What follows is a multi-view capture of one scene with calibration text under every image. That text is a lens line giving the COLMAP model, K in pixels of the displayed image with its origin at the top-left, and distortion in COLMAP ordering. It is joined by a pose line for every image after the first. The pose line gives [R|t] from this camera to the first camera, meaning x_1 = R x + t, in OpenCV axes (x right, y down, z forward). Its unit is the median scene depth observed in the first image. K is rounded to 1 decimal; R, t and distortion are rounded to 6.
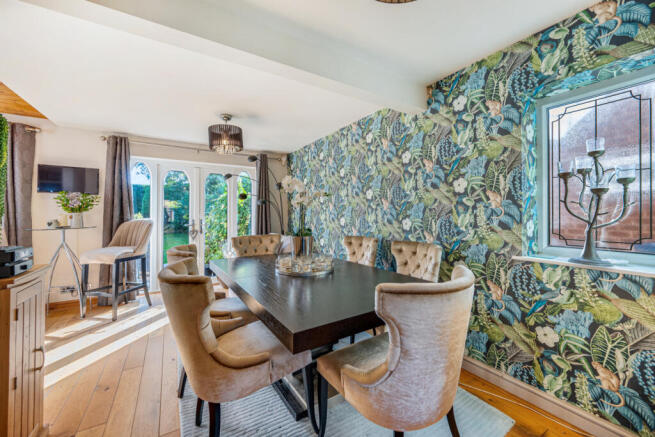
lens RADIAL K [[263.3, 0, 325.7], [0, 263.3, 215.0], [0, 0, 1]] dist [-0.002511, -0.000157]
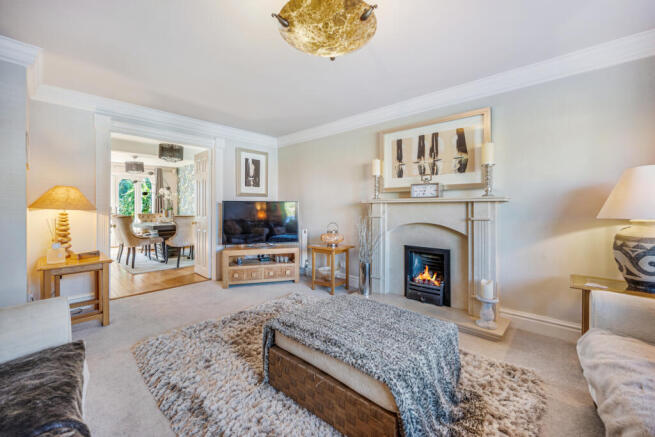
lens RADIAL K [[263.3, 0, 330.8], [0, 263.3, 212.3], [0, 0, 1]] dist [-0.002511, -0.000157]
pose [[0.957796, -0.003167, 0.287431, 0.333925], [-0.000603, 0.999915, 0.013027, 0.028399], [-0.287448, -0.012650, 0.957713, -0.945276]]
